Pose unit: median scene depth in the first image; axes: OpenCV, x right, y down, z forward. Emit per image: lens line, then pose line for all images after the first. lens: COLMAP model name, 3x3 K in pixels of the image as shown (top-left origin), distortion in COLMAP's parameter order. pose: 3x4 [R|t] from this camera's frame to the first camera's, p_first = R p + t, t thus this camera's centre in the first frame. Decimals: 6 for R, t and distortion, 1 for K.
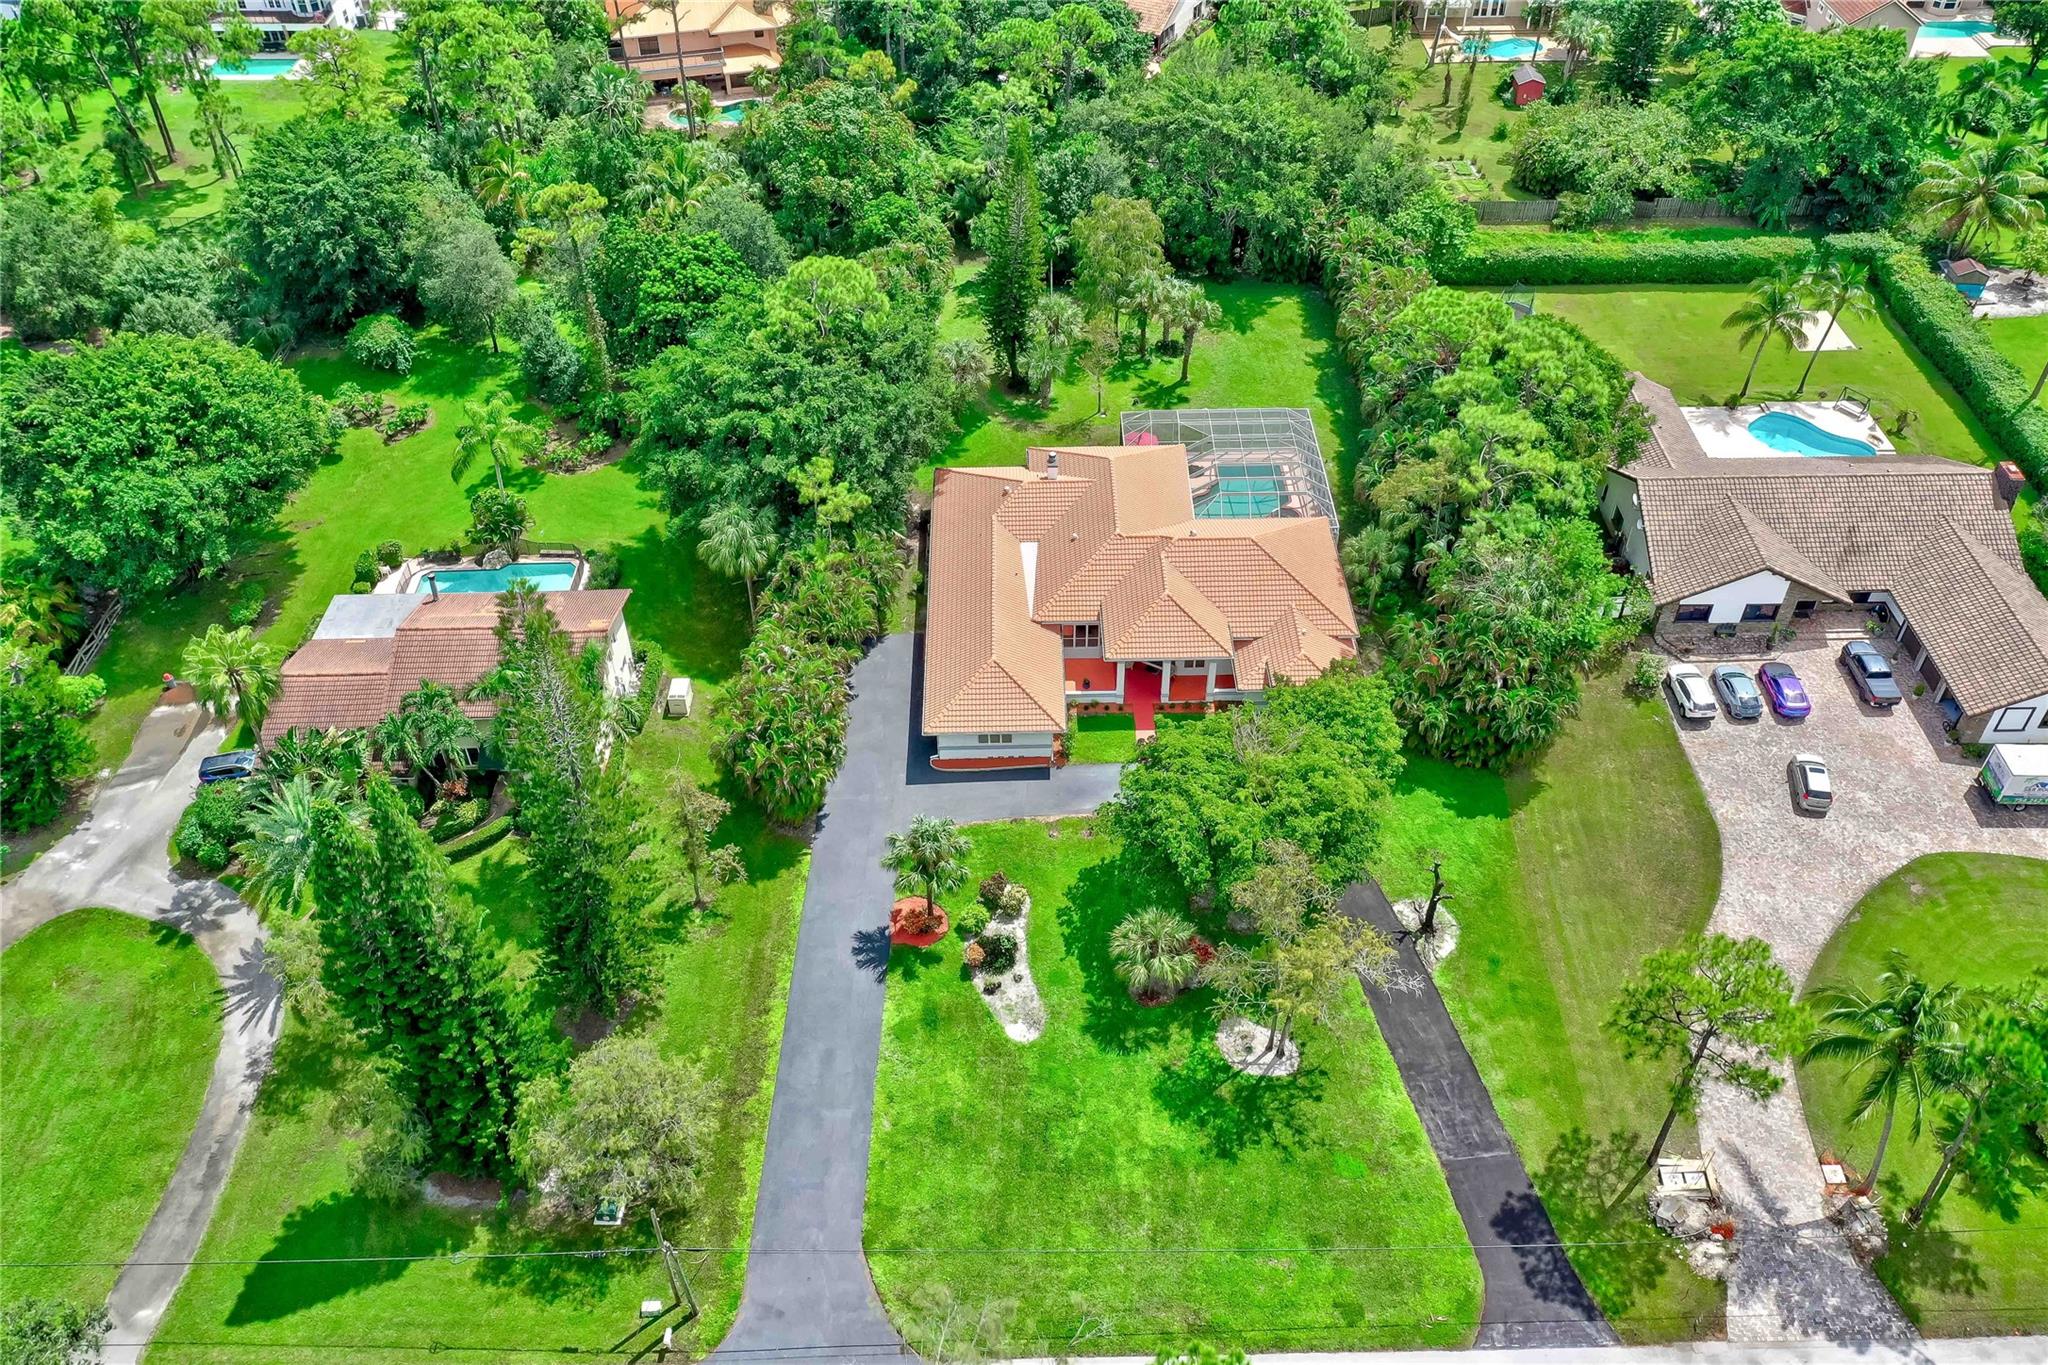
lens RADIAL K [[1623.6, 0, 1028.0], [0, 1623.6, 656.6], [0, 0, 1]] dist [-0.000628, 0.002614]
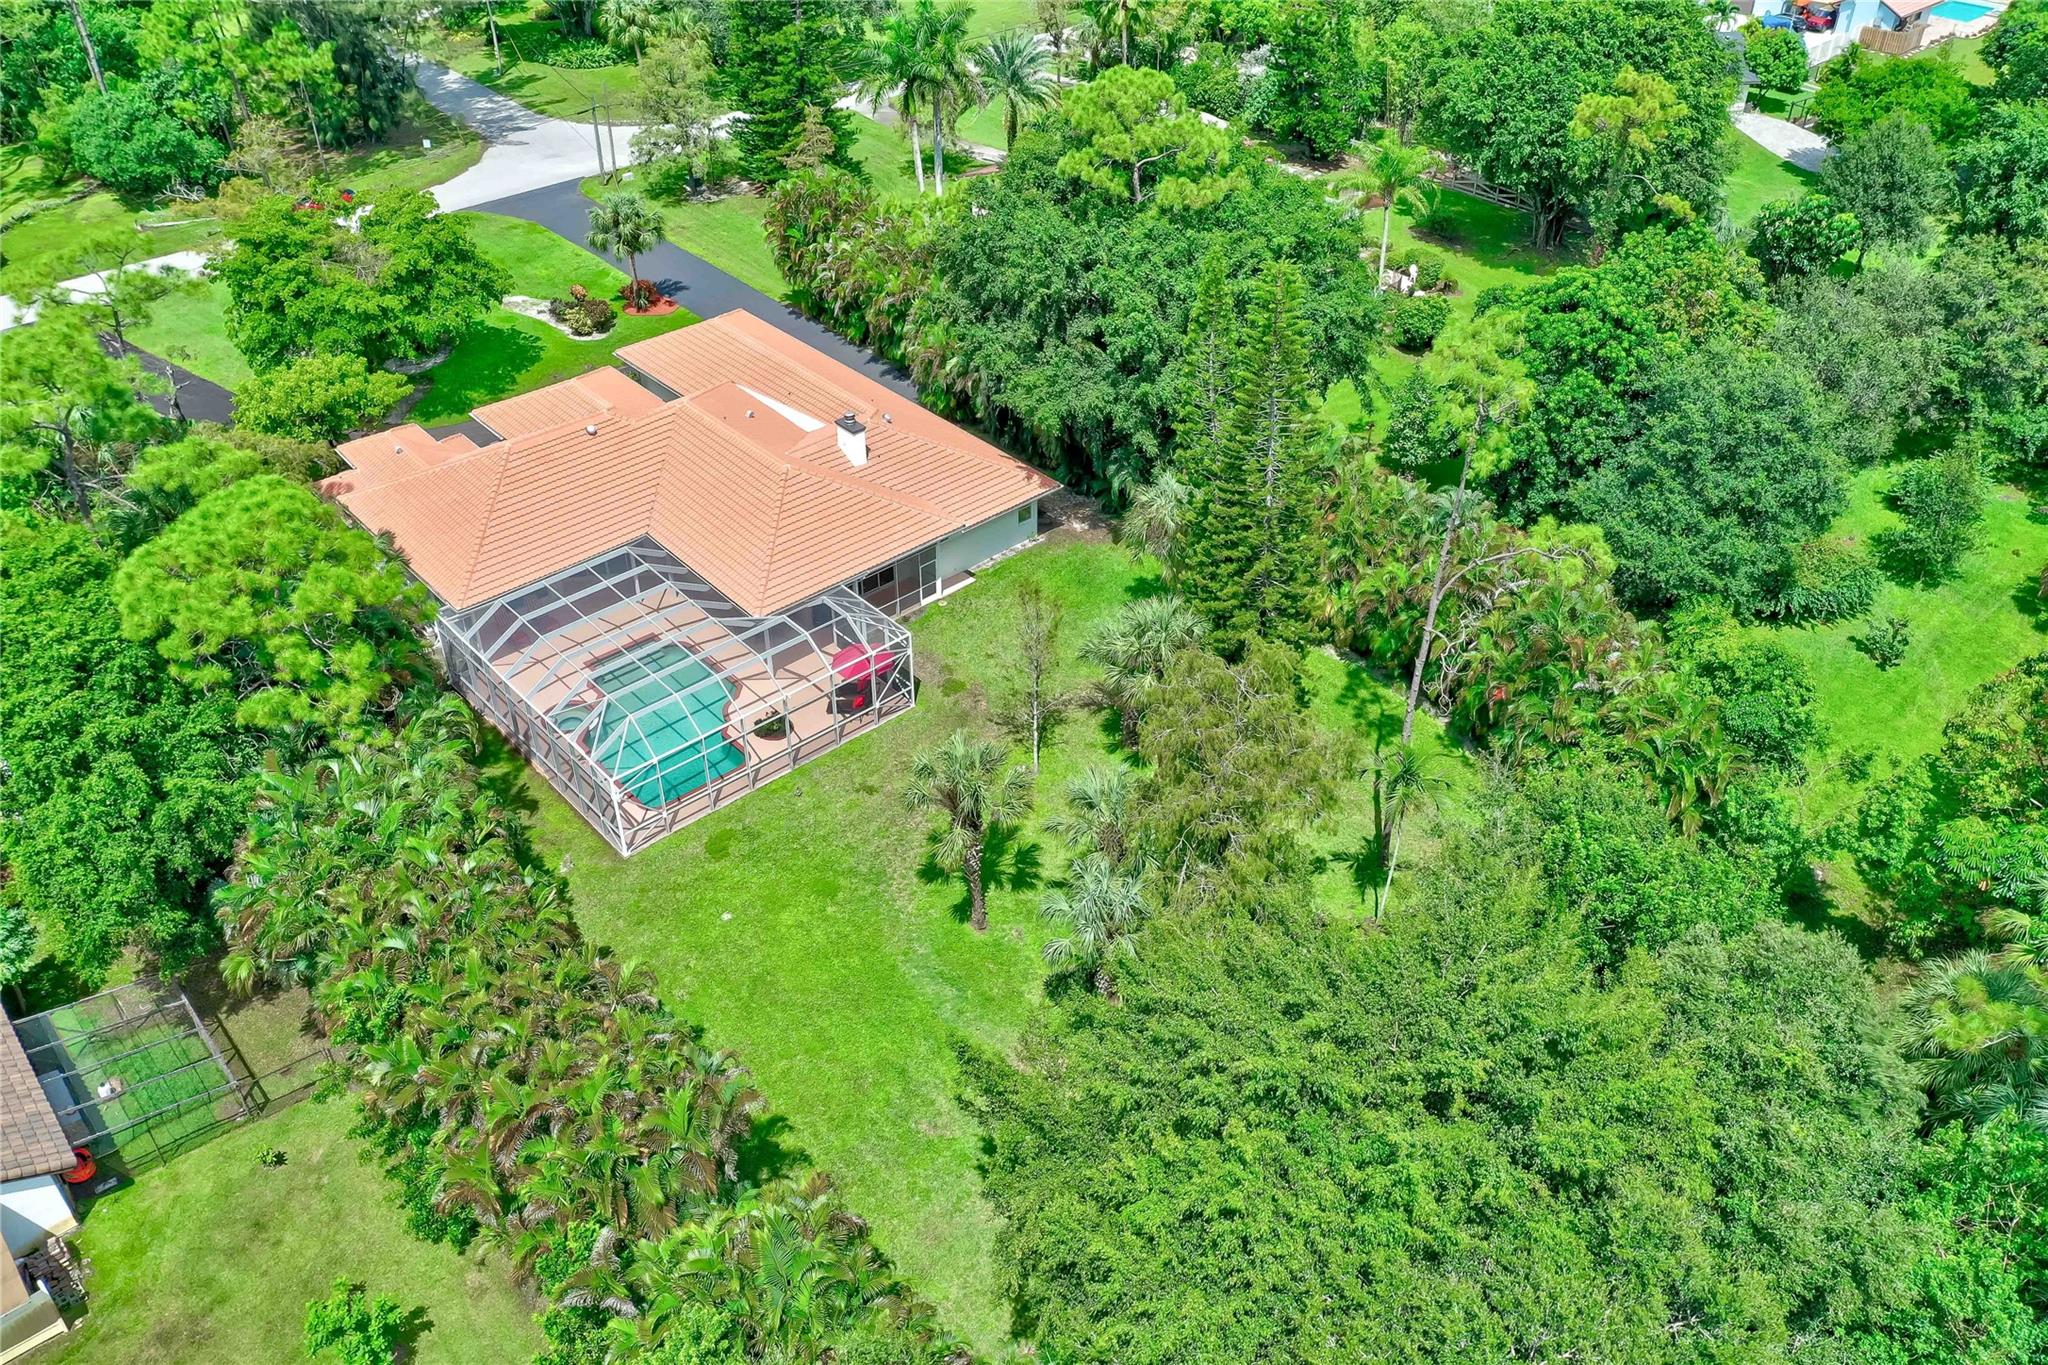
lens RADIAL K [[1626.6, 0, 1024.4], [0, 1626.6, 655.9], [0, 0, 1]] dist [-0.005708, 0.011735]
pose [[-0.758918, 0.388115, -0.522887, 0.403283], [-0.425873, 0.311633, 0.849422, -0.800053], [0.492622, 0.867325, -0.071216, 1.345975]]
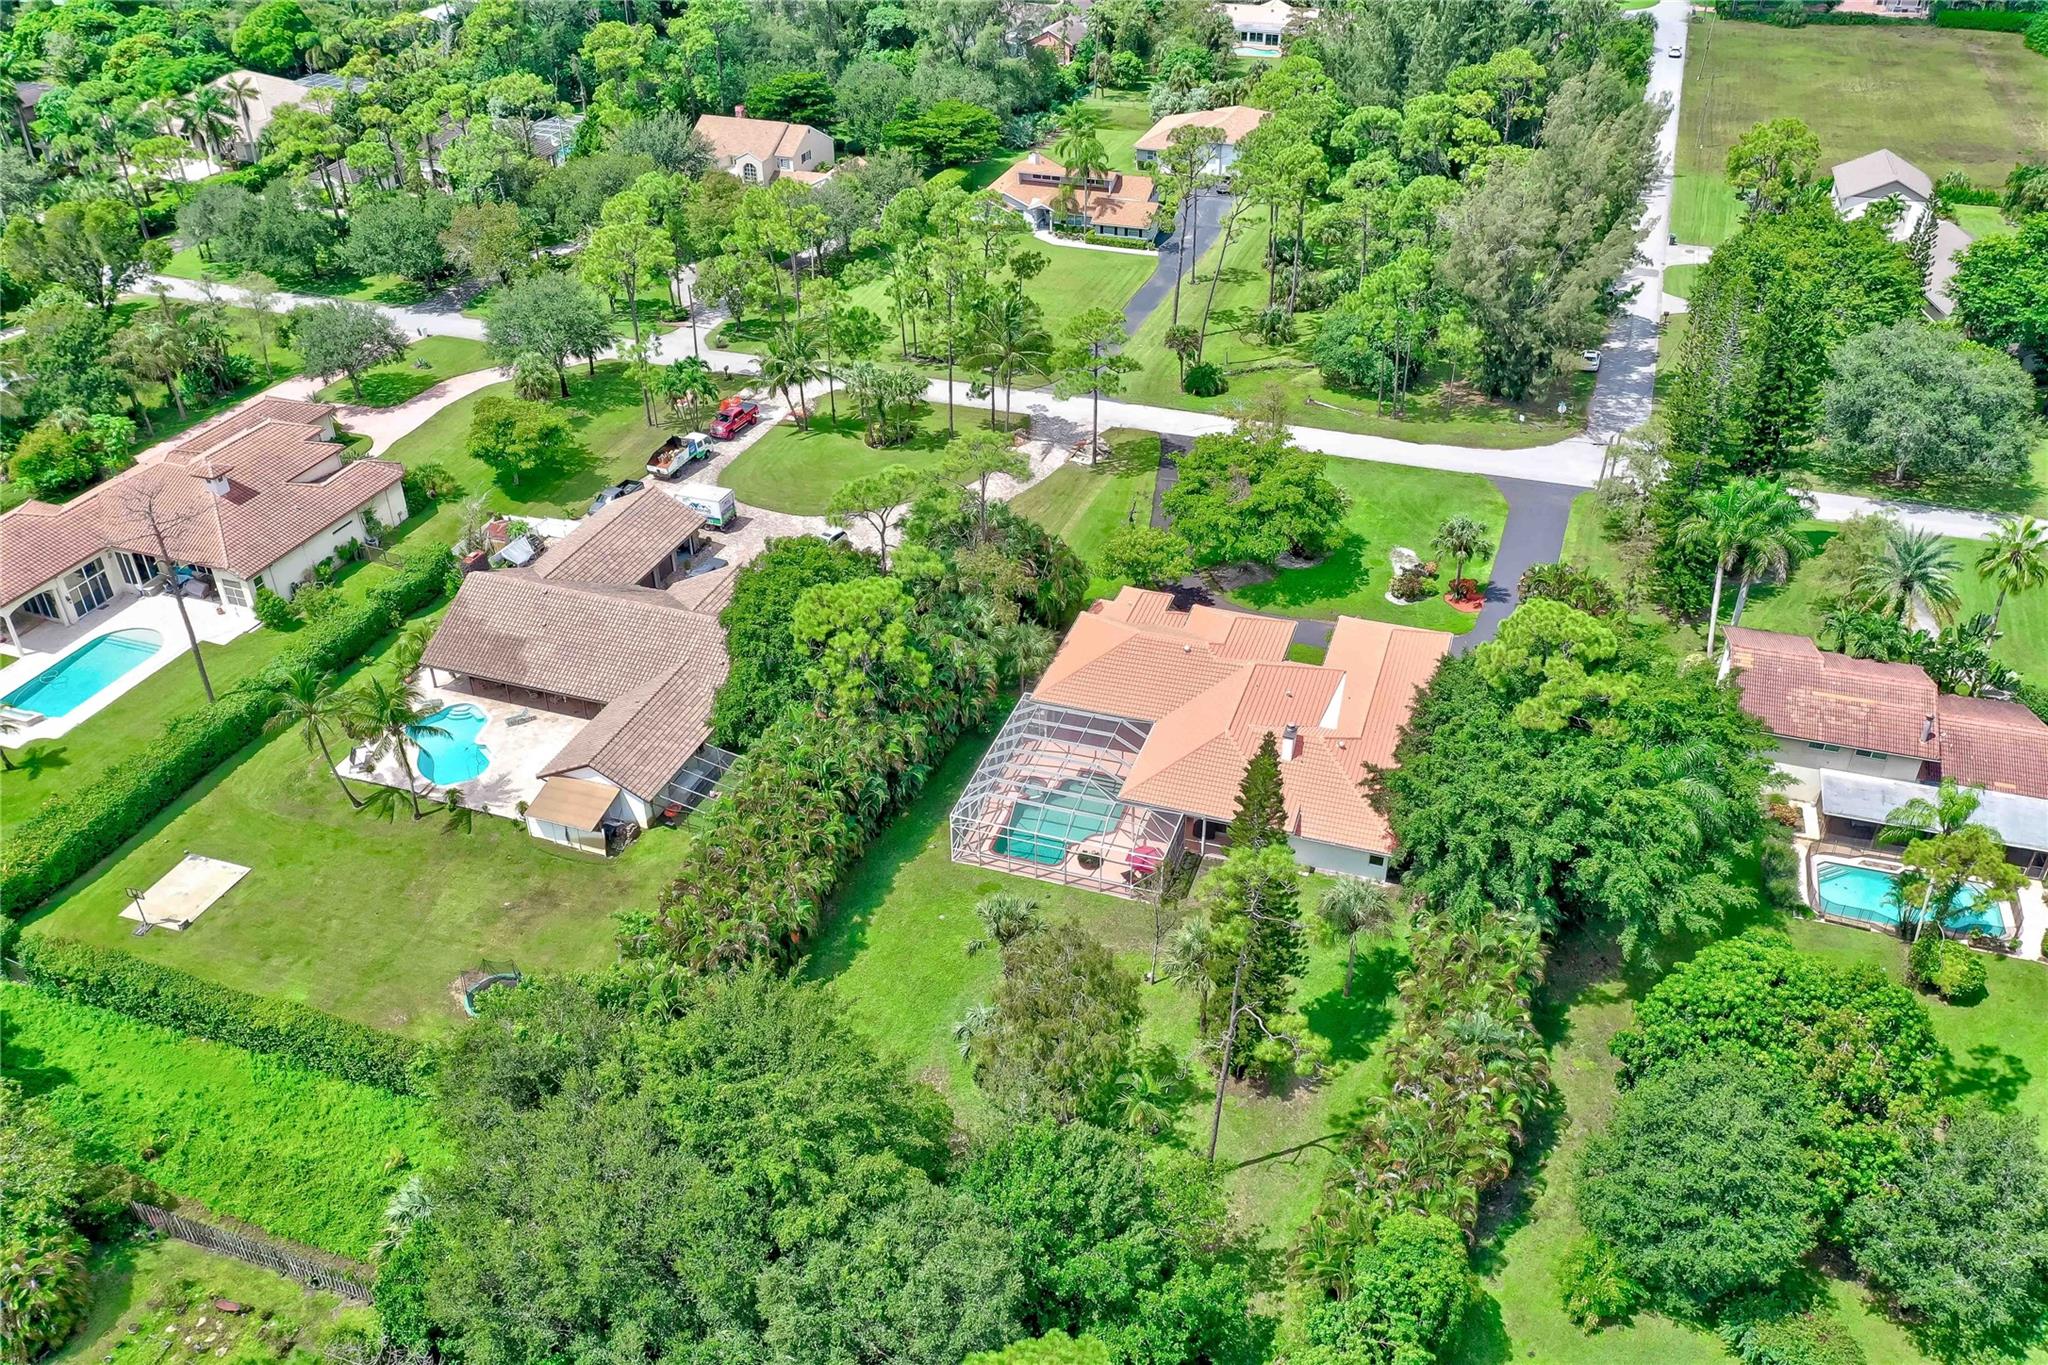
lens RADIAL K [[1601.6, 0, 1036.9], [0, 1601.6, 657.5], [0, 0, 1]] dist [0.007152, 0.000918]
pose [[-0.941766, -0.172393, 0.288715, -0.125960], [0.231954, 0.288589, 0.928932, -1.200441], [-0.243461, 0.941805, -0.231796, 1.399706]]
